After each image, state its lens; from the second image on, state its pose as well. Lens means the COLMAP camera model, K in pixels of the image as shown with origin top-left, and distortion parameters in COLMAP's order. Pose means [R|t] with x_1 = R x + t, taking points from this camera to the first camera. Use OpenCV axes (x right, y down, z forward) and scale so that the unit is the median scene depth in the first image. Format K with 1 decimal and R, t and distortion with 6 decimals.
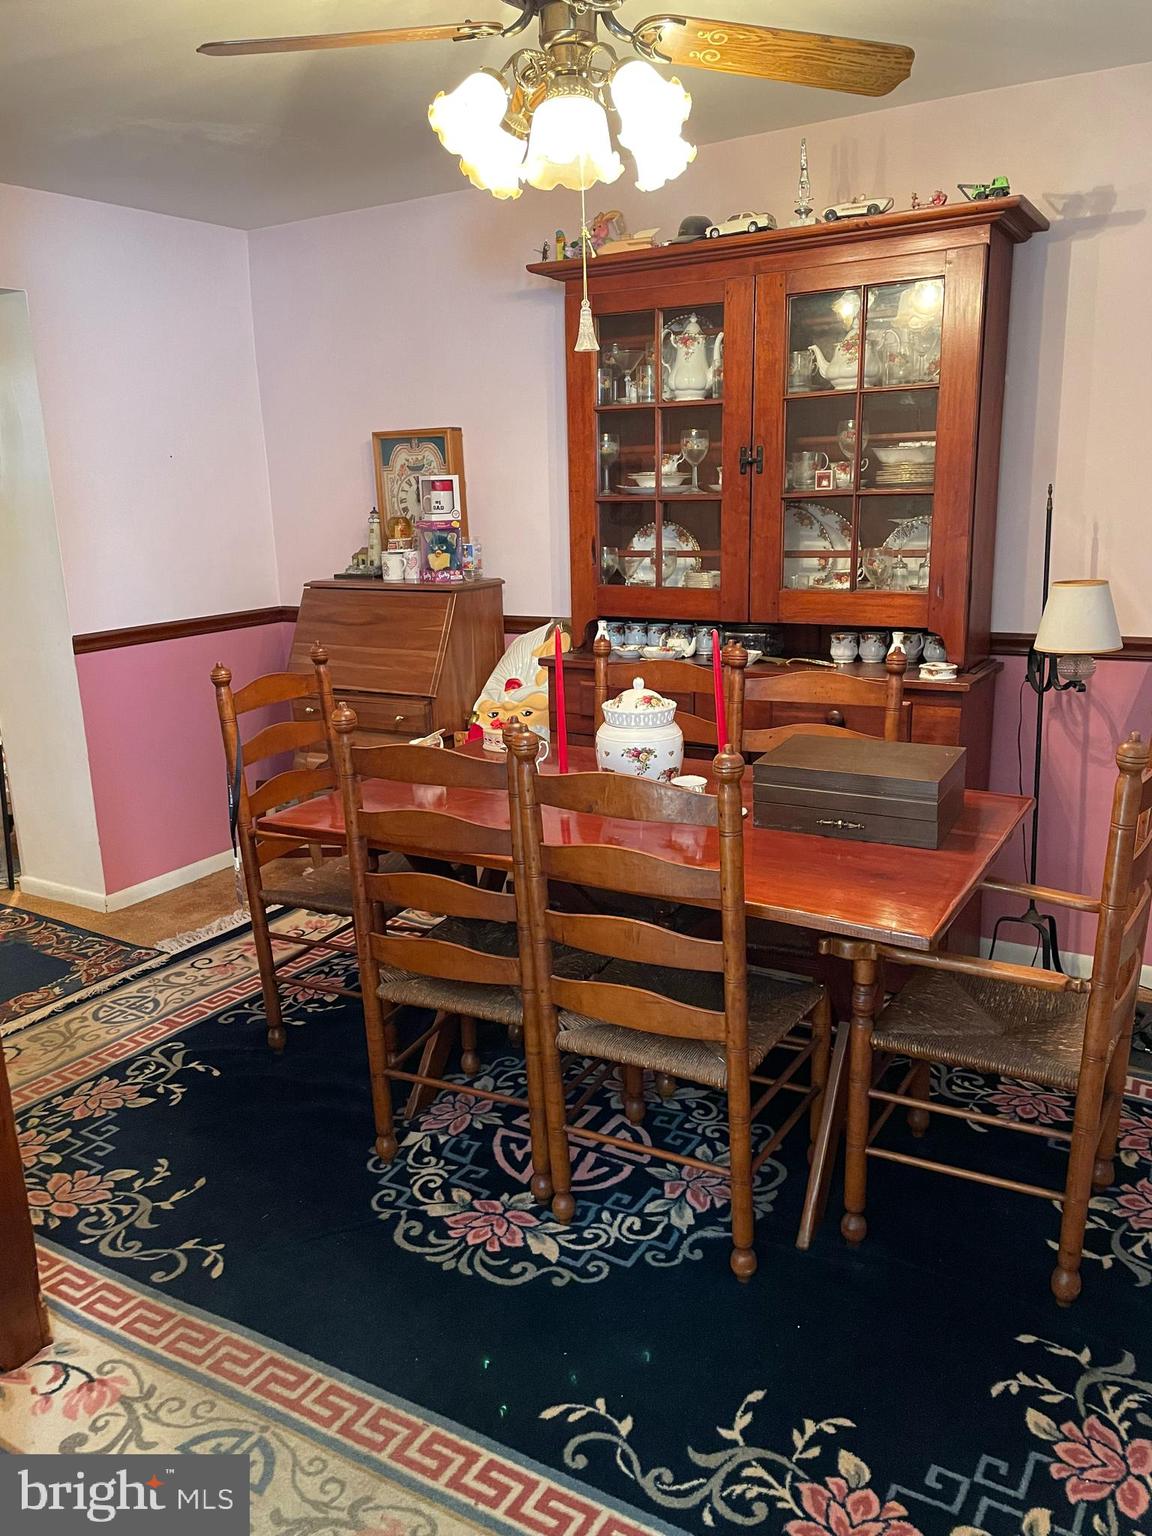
lens RADIAL K [[1164.9, 0, 578.1], [0, 1164.9, 769.7], [0, 0, 1]] dist [0.057890, -0.064735]
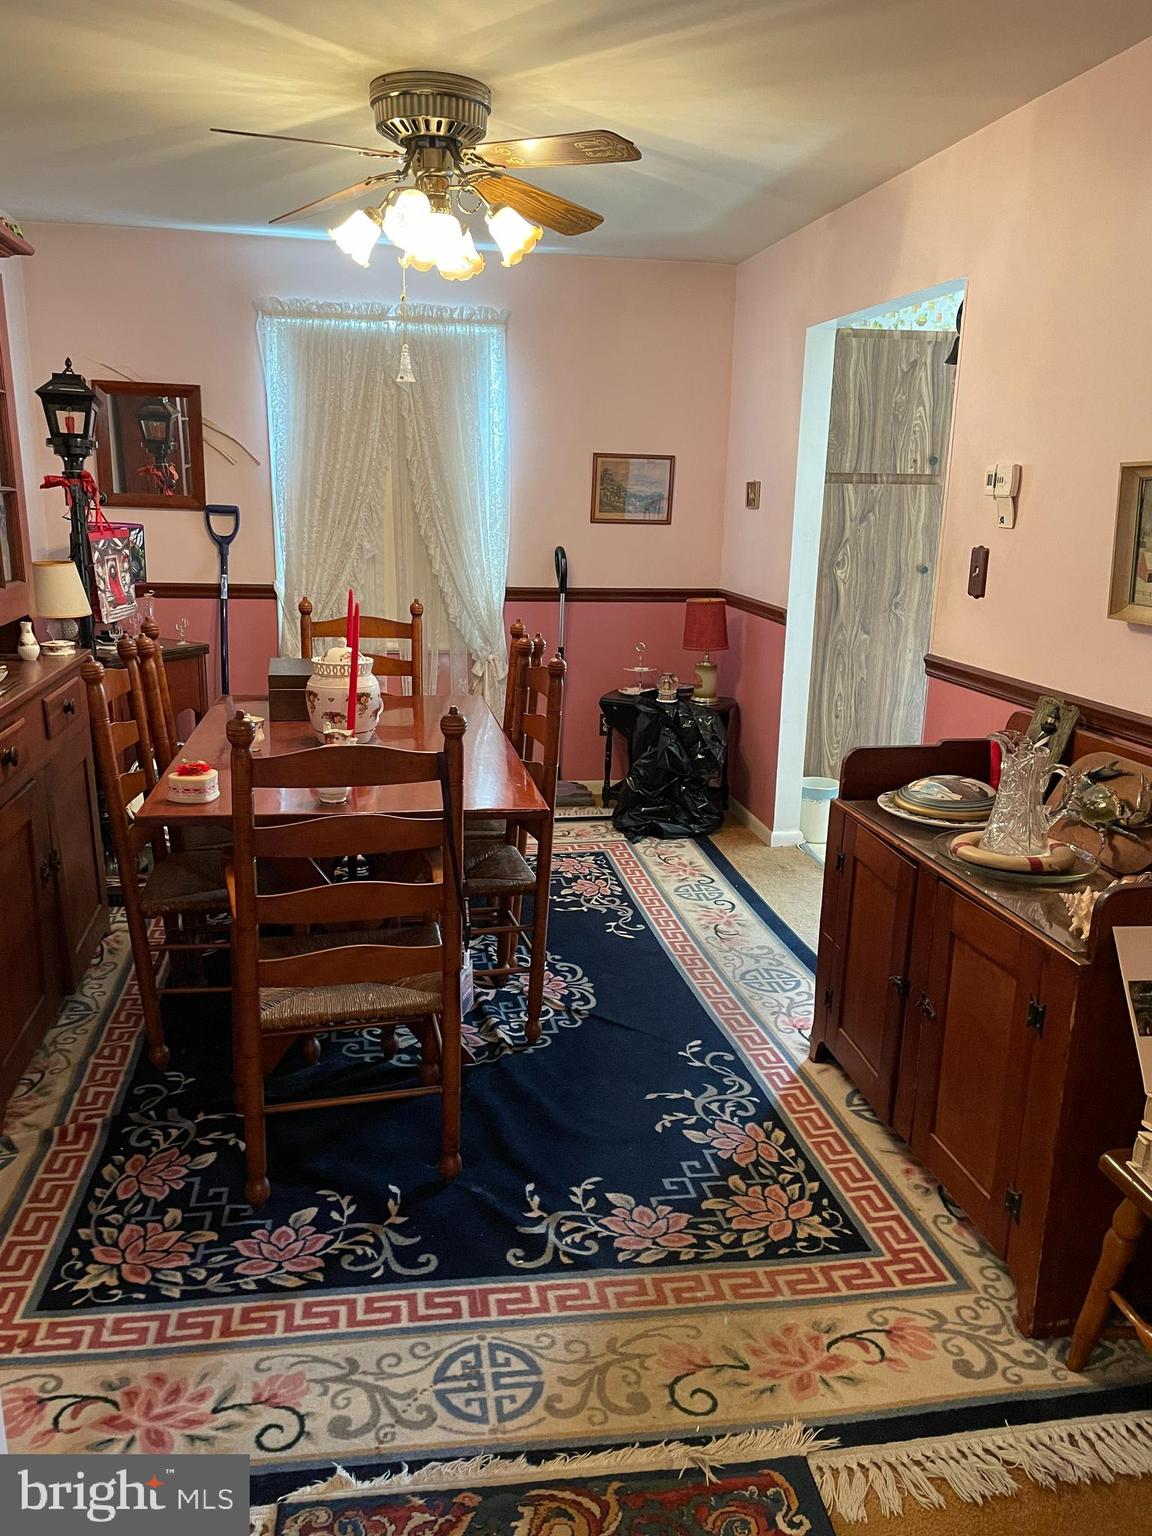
lens RADIAL K [[1164.9, 0, 572.7], [0, 1164.9, 771.1], [0, 0, 1]] dist [0.057890, -0.064735]
pose [[-0.660098, -0.156899, 0.734611, -1.059082], [0.190166, 0.911183, 0.365489, -0.361392], [-0.726710, 0.380956, -0.571634, 1.596792]]
